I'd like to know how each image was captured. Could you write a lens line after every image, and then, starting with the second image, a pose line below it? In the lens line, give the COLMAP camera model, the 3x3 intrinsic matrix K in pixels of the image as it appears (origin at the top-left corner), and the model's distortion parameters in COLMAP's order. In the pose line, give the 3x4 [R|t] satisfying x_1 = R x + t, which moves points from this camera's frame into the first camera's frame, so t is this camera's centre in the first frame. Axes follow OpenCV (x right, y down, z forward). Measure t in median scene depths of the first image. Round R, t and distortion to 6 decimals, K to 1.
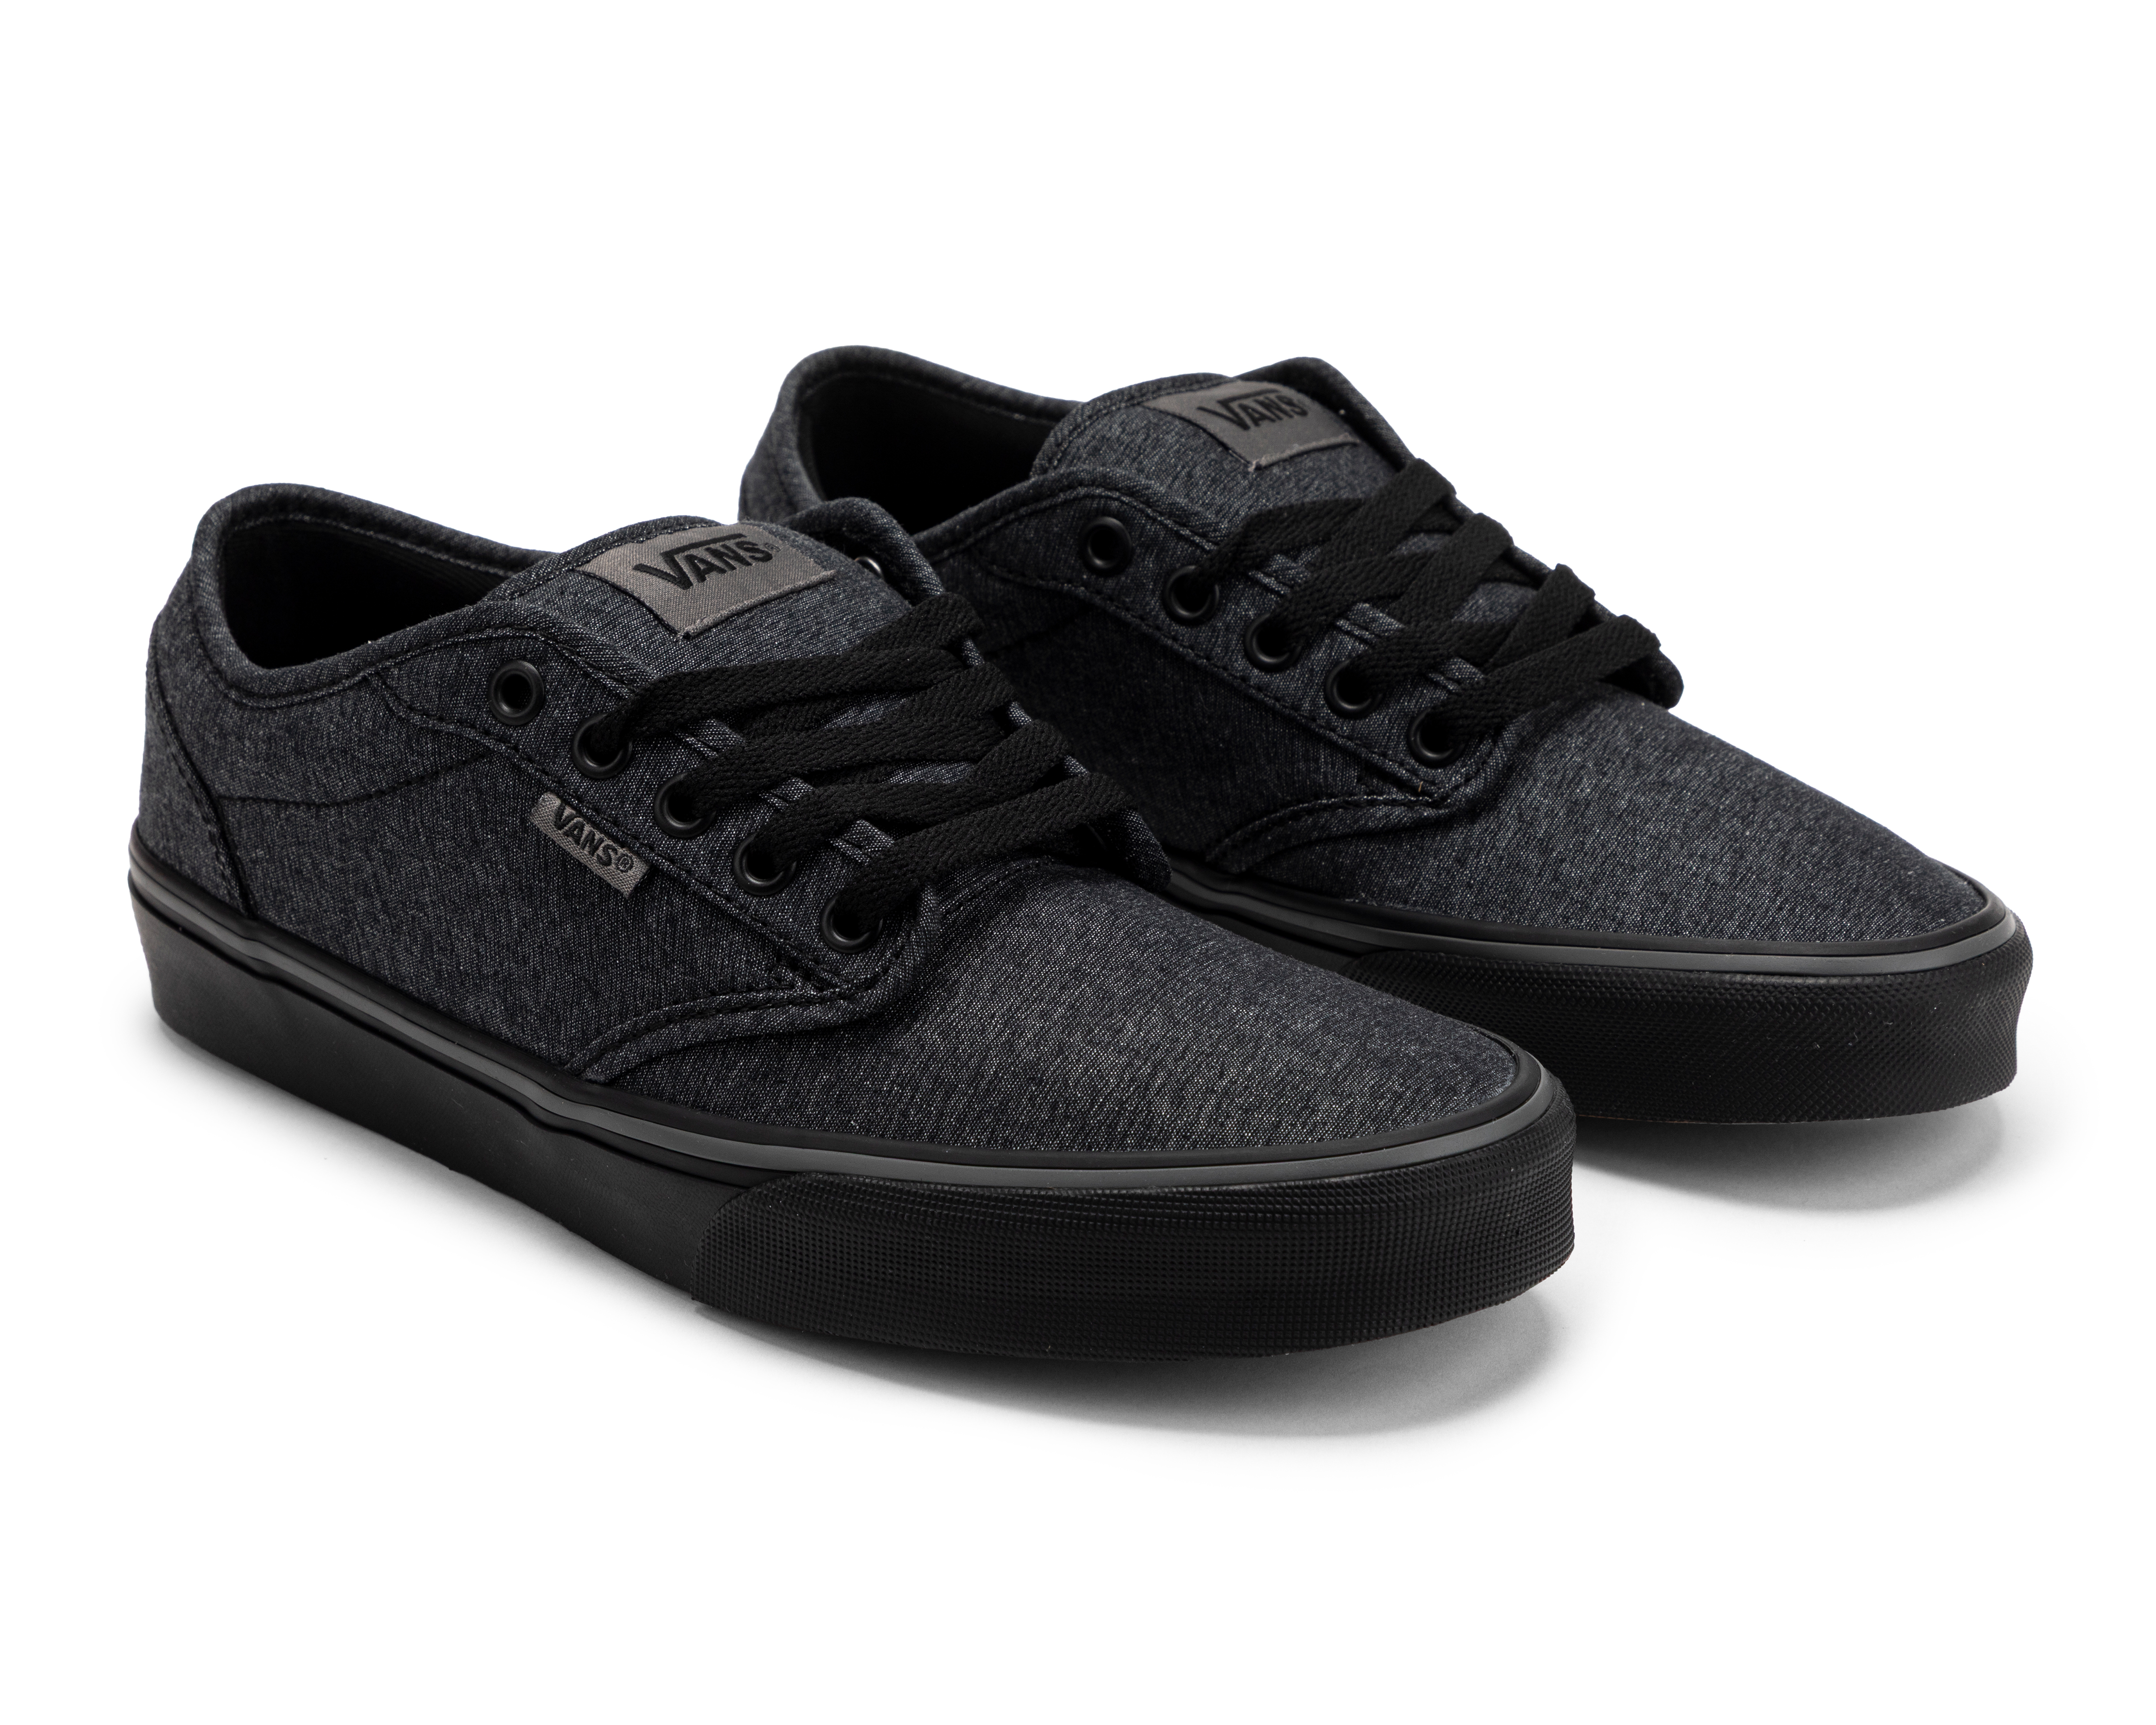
lens RADIAL K [[5258.1, 0, 1078.0], [0, 5258.1, 862.5], [0, 0, 1]] dist [0.030145, -0.190922]
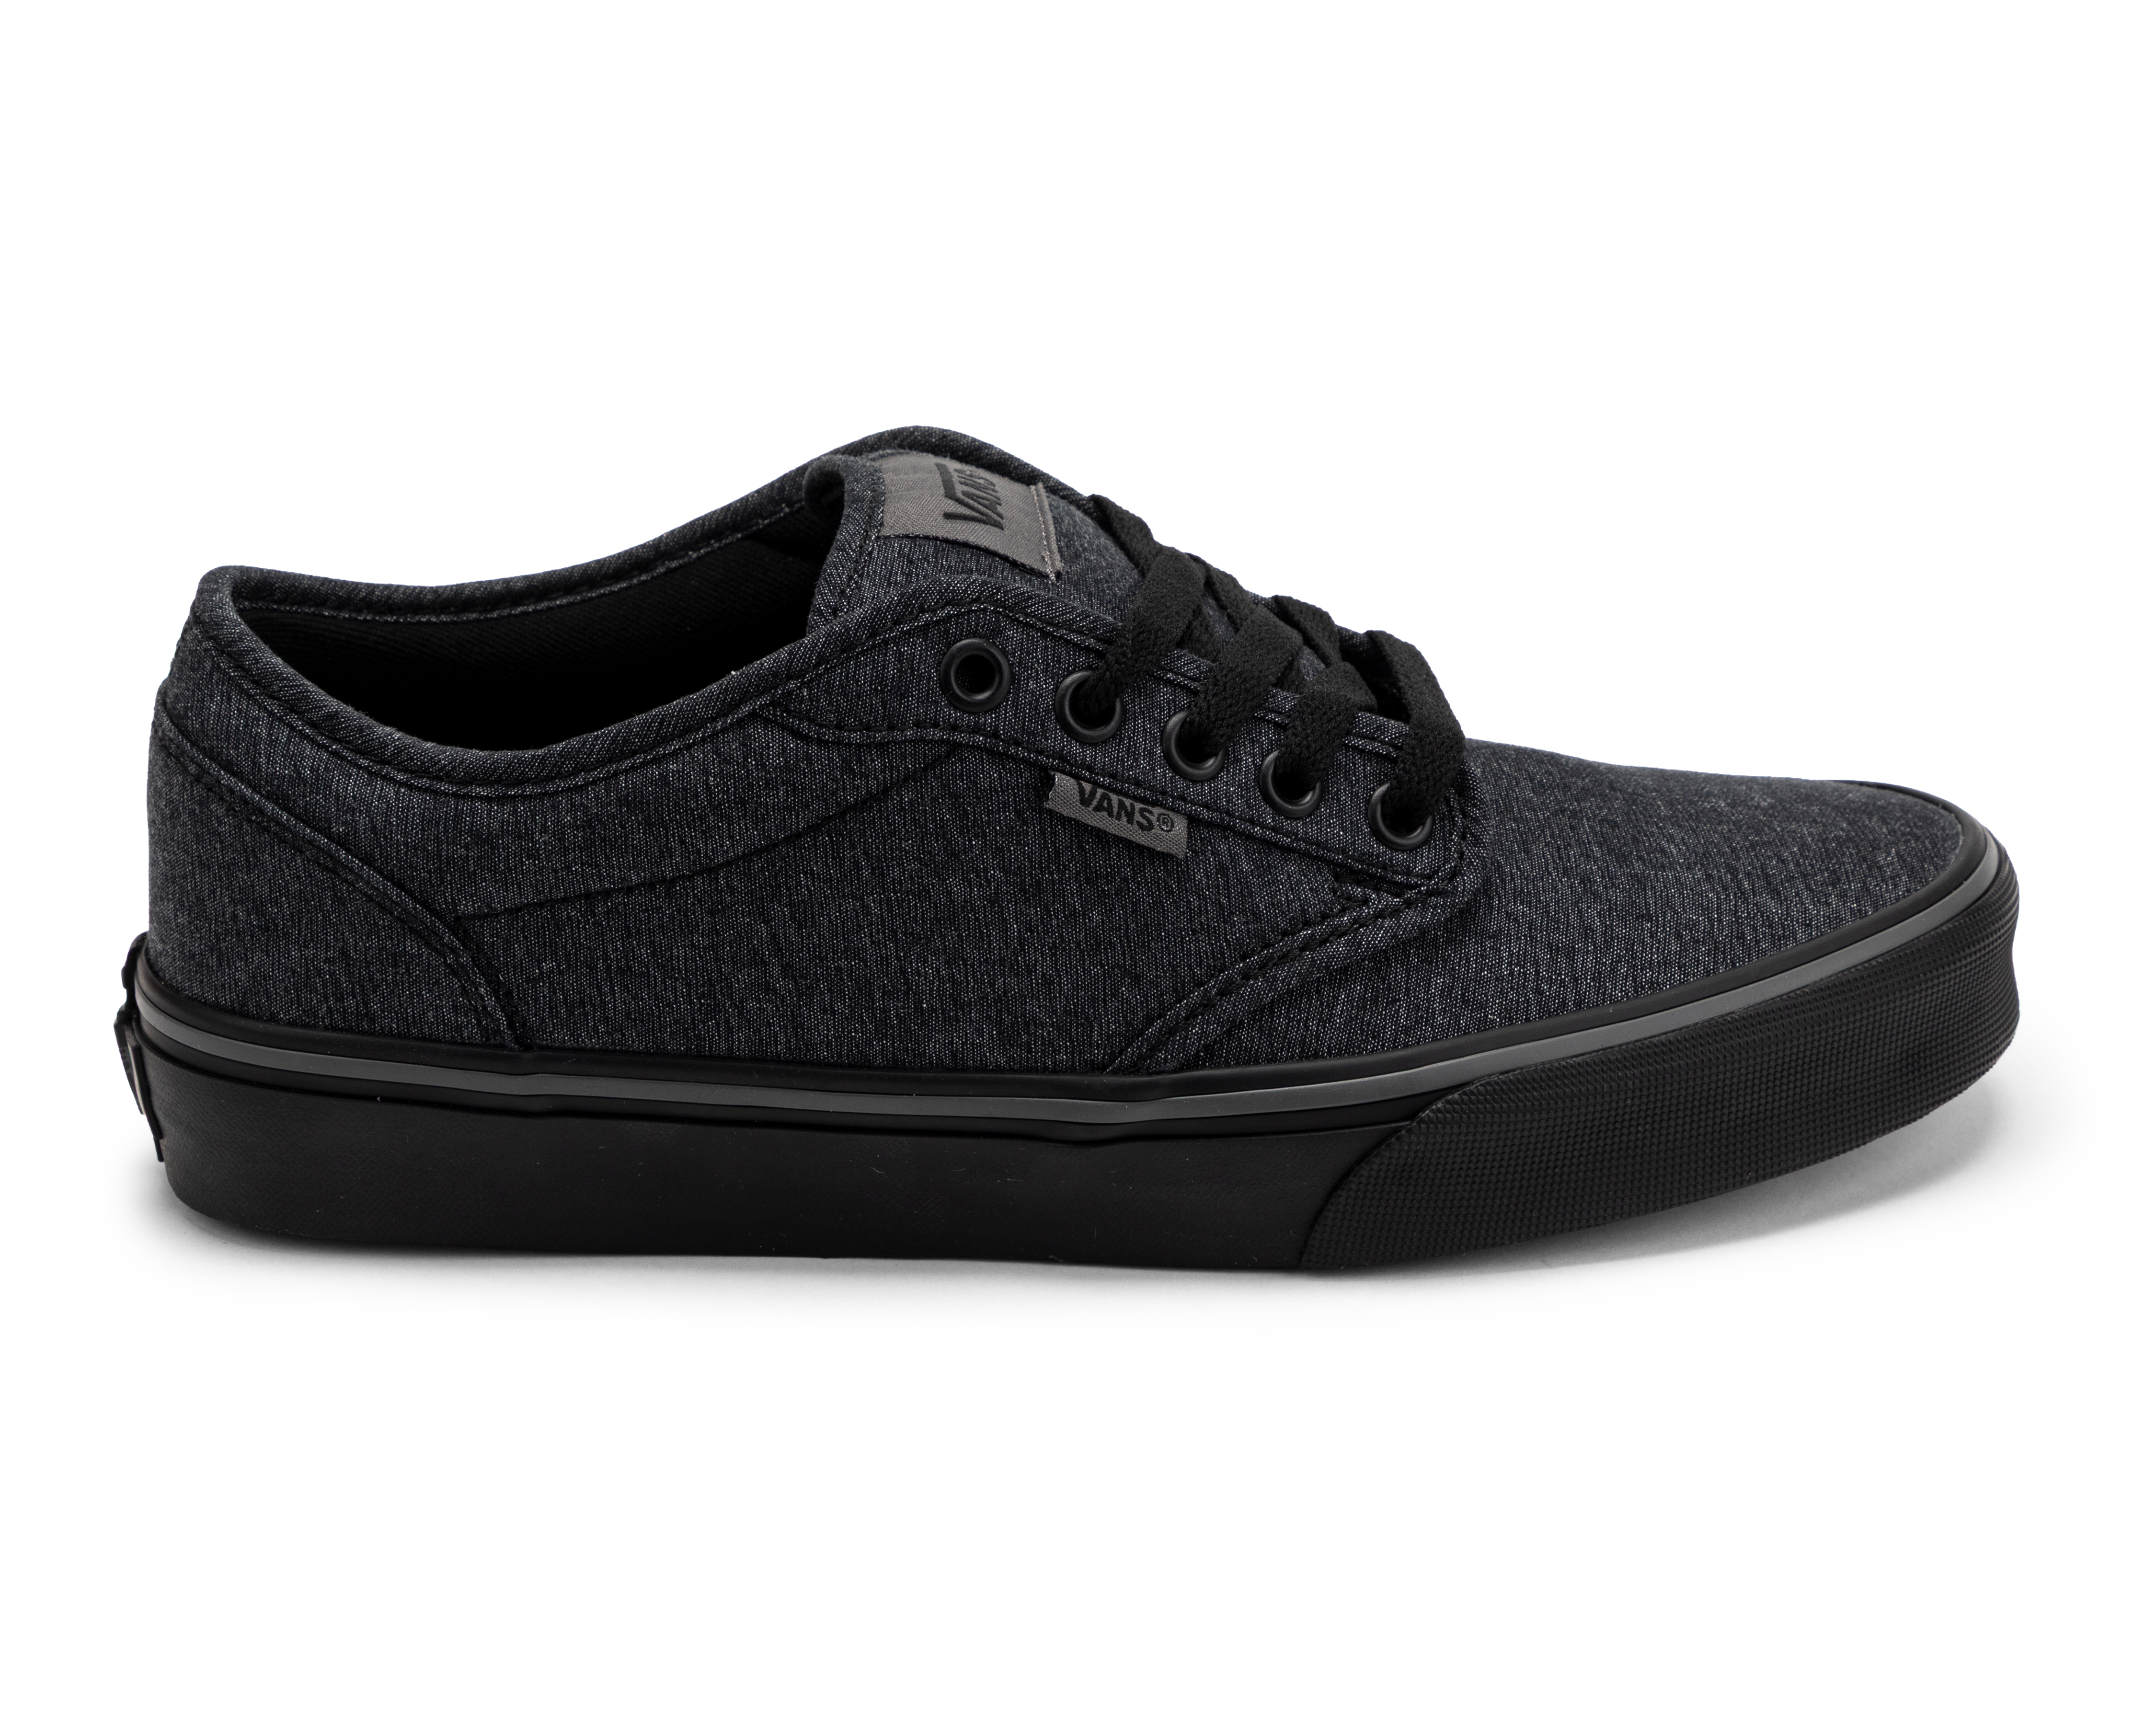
lens RADIAL K [[5258.1, 0, 1078.0], [0, 5258.1, 862.5], [0, 0, 1]] dist [0.030145, -0.190922]
pose [[0.717264, -0.246650, 0.651687, -0.683400], [0.245405, 0.964751, 0.095040, -0.082323], [-0.652157, 0.091758, 0.752510, 0.330572]]
